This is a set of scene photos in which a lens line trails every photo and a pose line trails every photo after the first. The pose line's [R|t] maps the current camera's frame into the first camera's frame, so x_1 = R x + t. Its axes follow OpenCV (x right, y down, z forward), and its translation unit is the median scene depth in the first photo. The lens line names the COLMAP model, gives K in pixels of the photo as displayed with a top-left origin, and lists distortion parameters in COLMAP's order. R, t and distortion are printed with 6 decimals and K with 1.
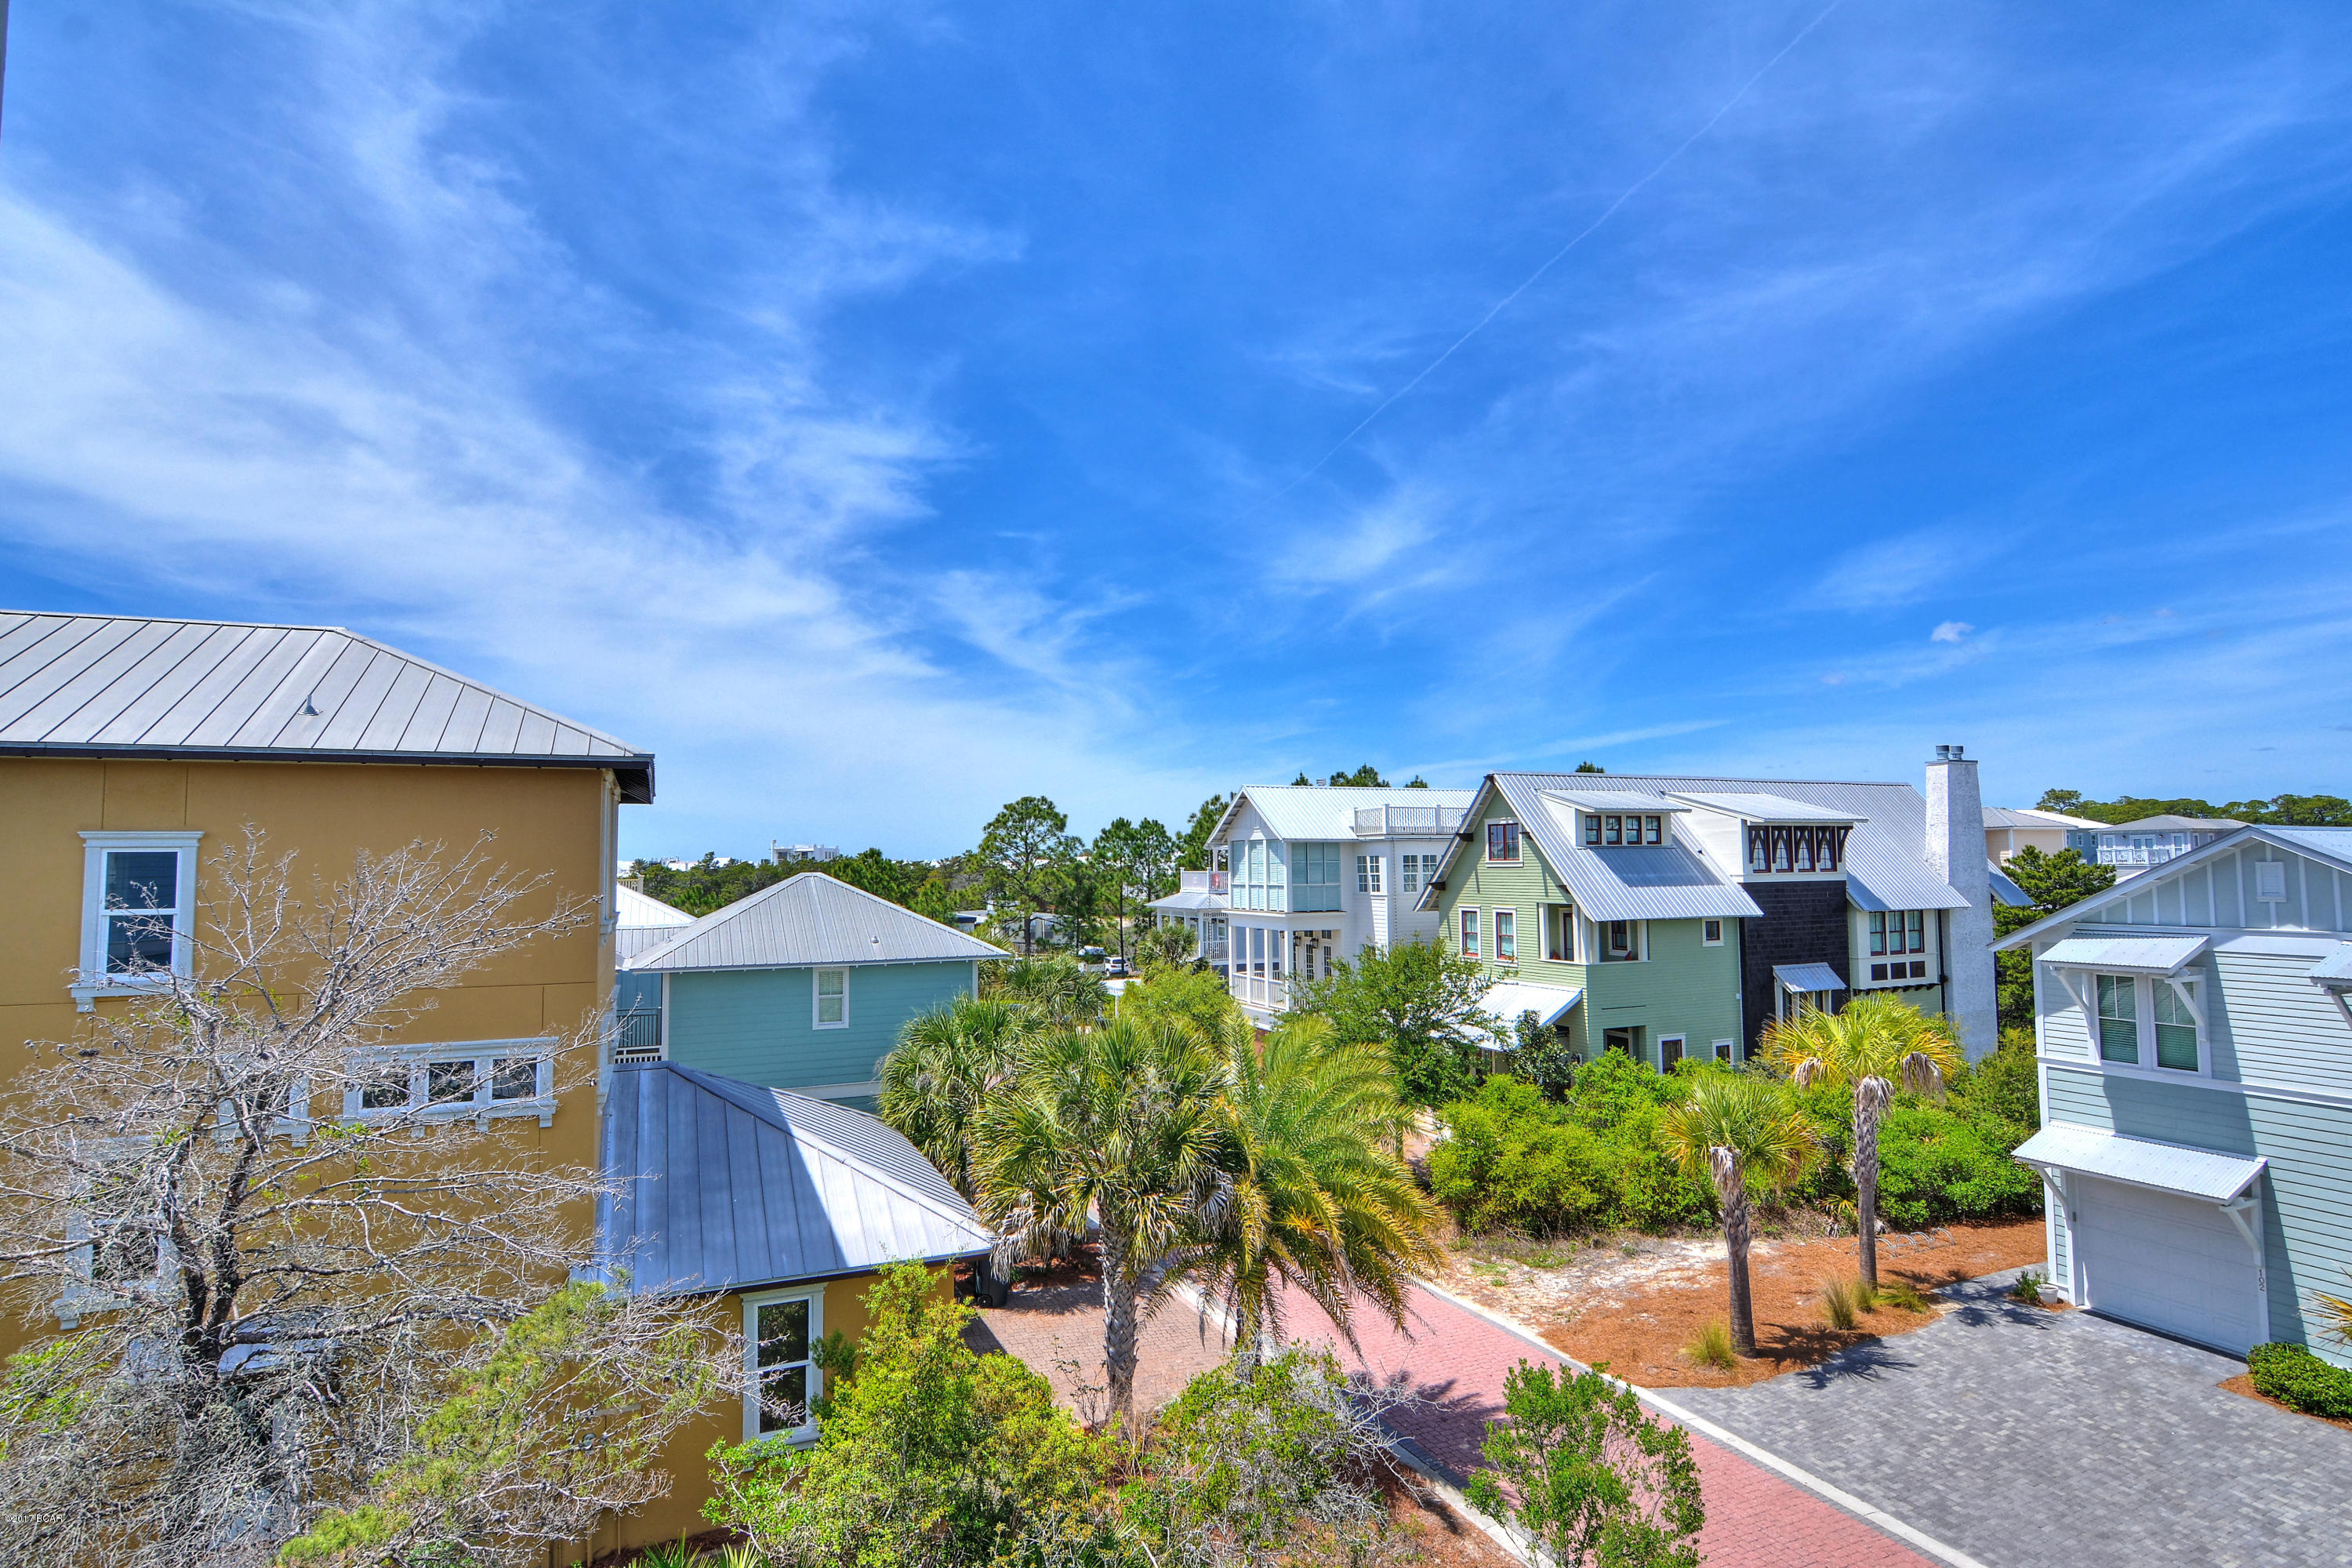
lens RADIAL K [[1064.9, 0, 1176.0], [0, 1064.9, 784.0], [0, 0, 1]] dist [-0.027248, 0.008992]
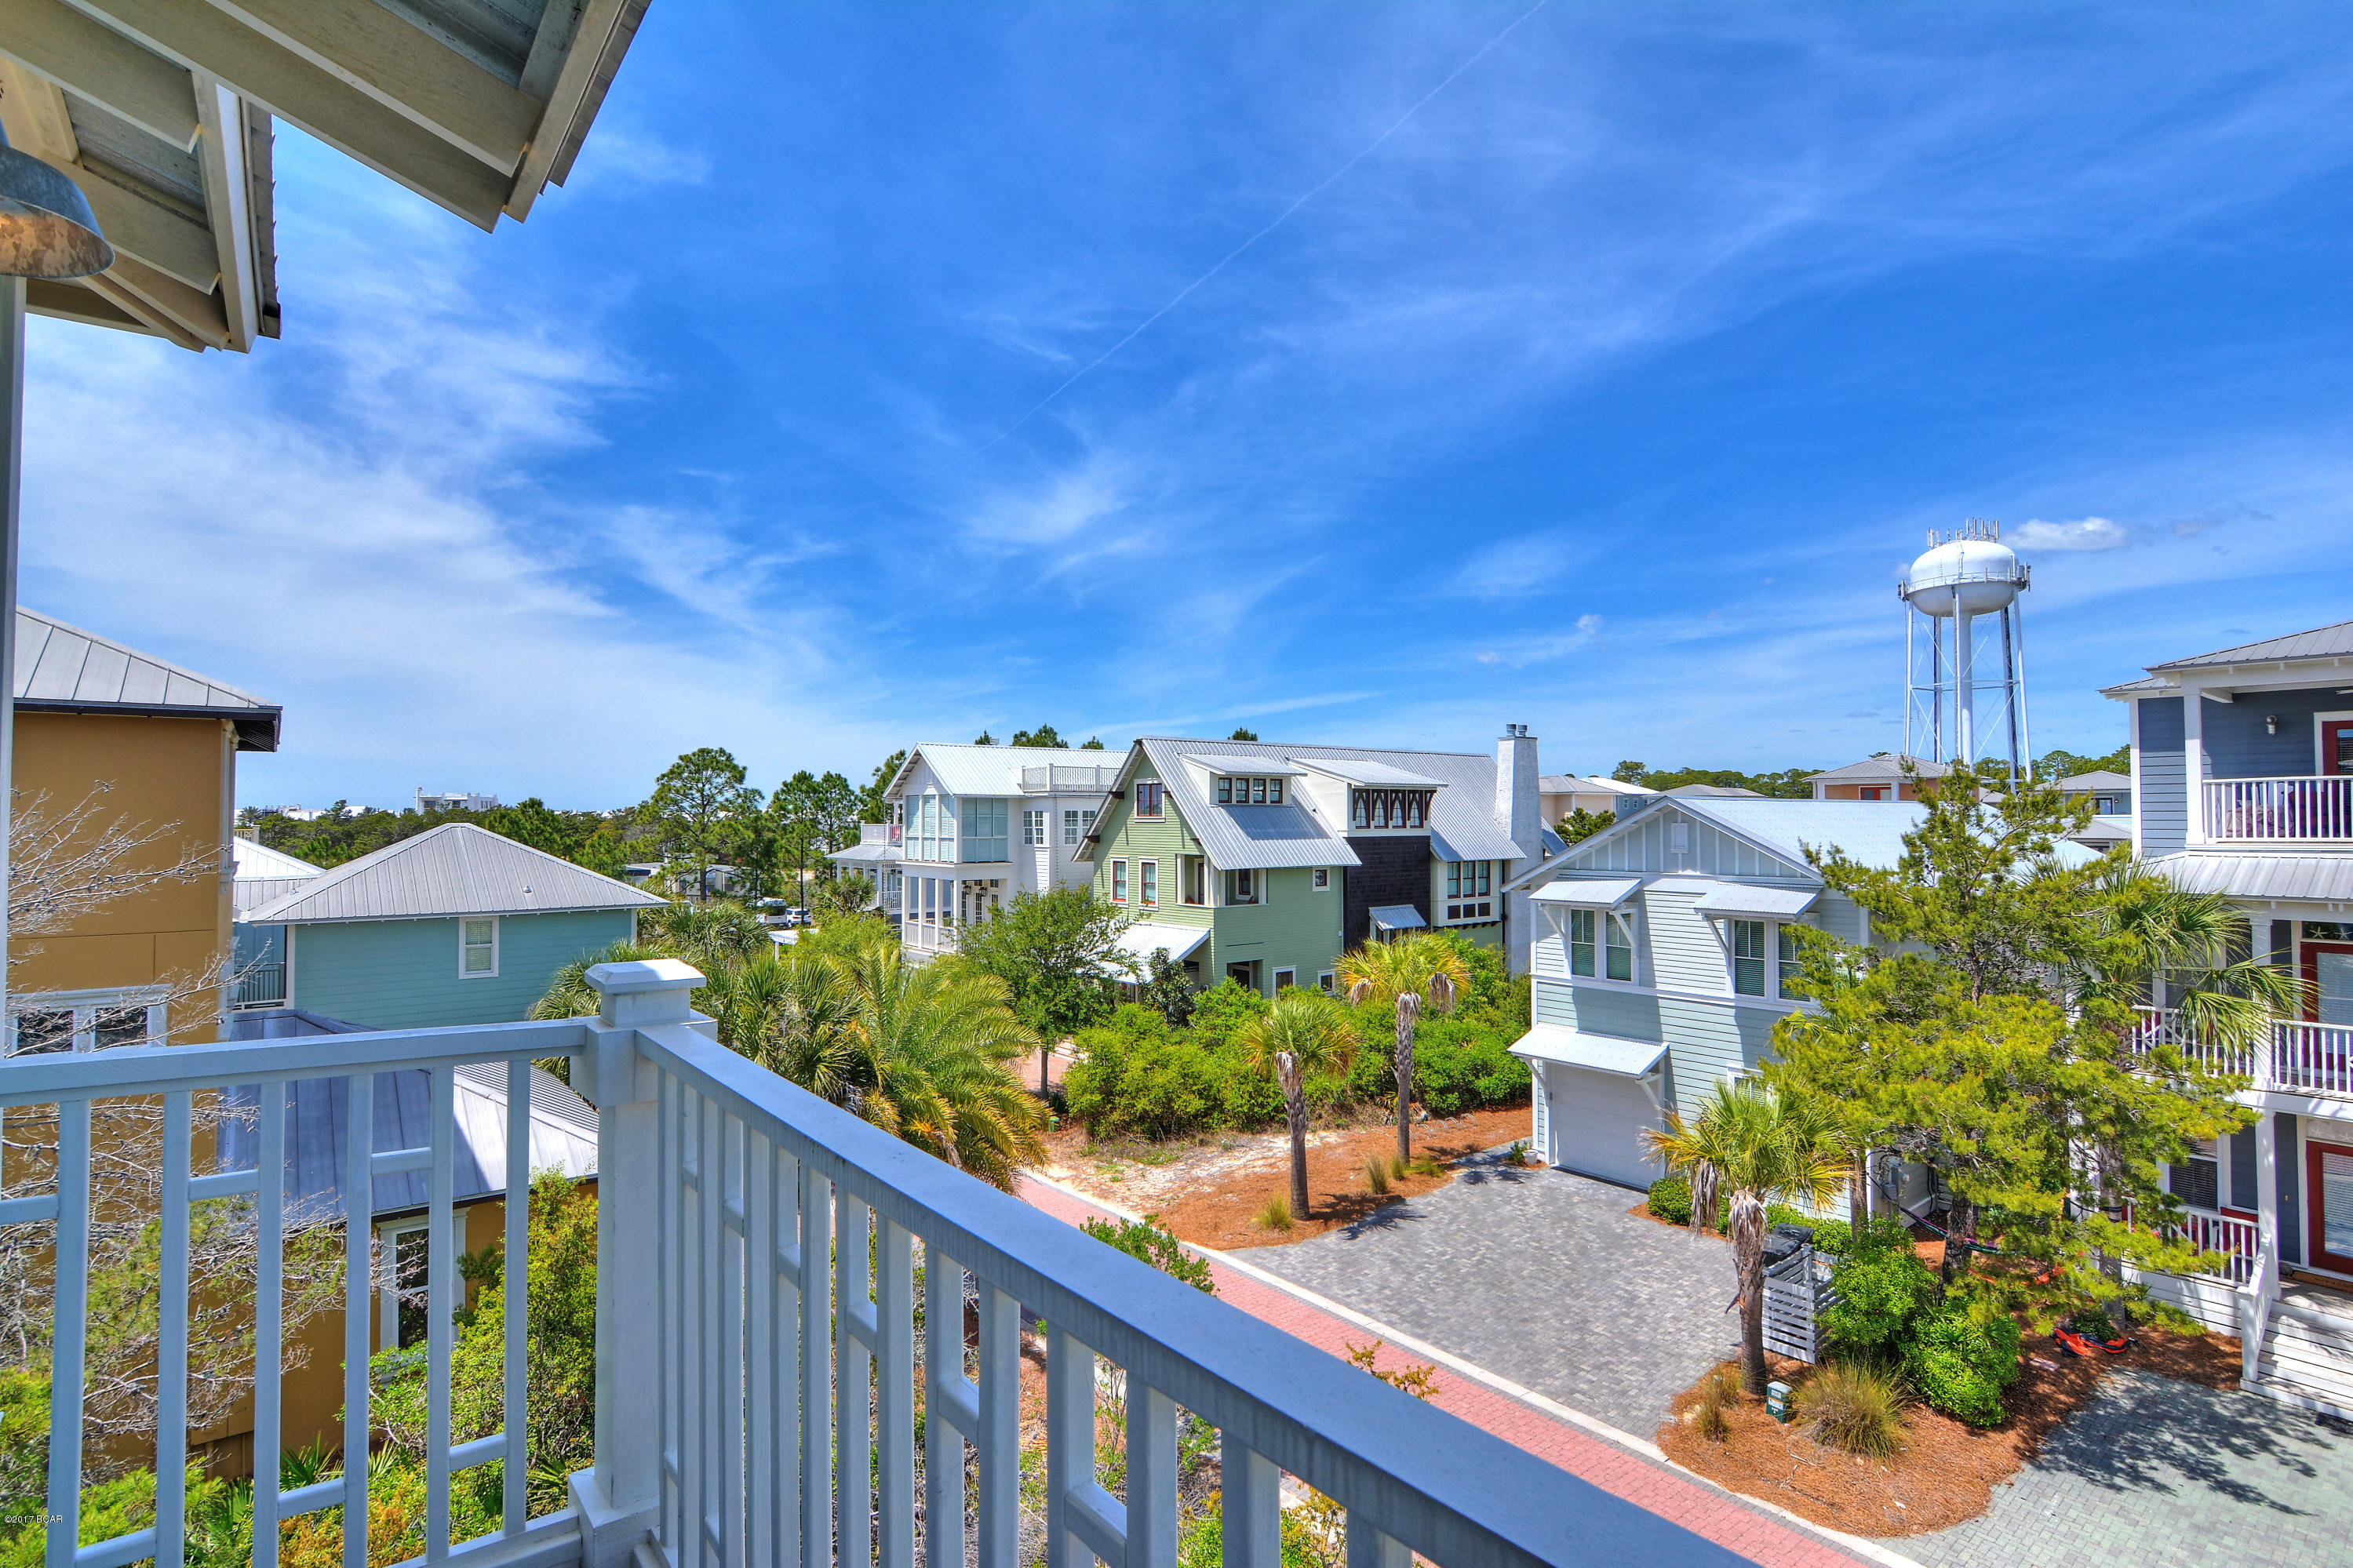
lens RADIAL K [[1121.7, 0, 1176.5], [0, 1121.7, 784.0], [0, 0, 1]] dist [-0.015265, -0.000439]
pose [[0.972112, 0.013999, 0.234099, 0.050197], [-0.024551, 0.998807, 0.042219, -0.010452], [-0.233229, -0.046789, 0.971296, -0.127248]]
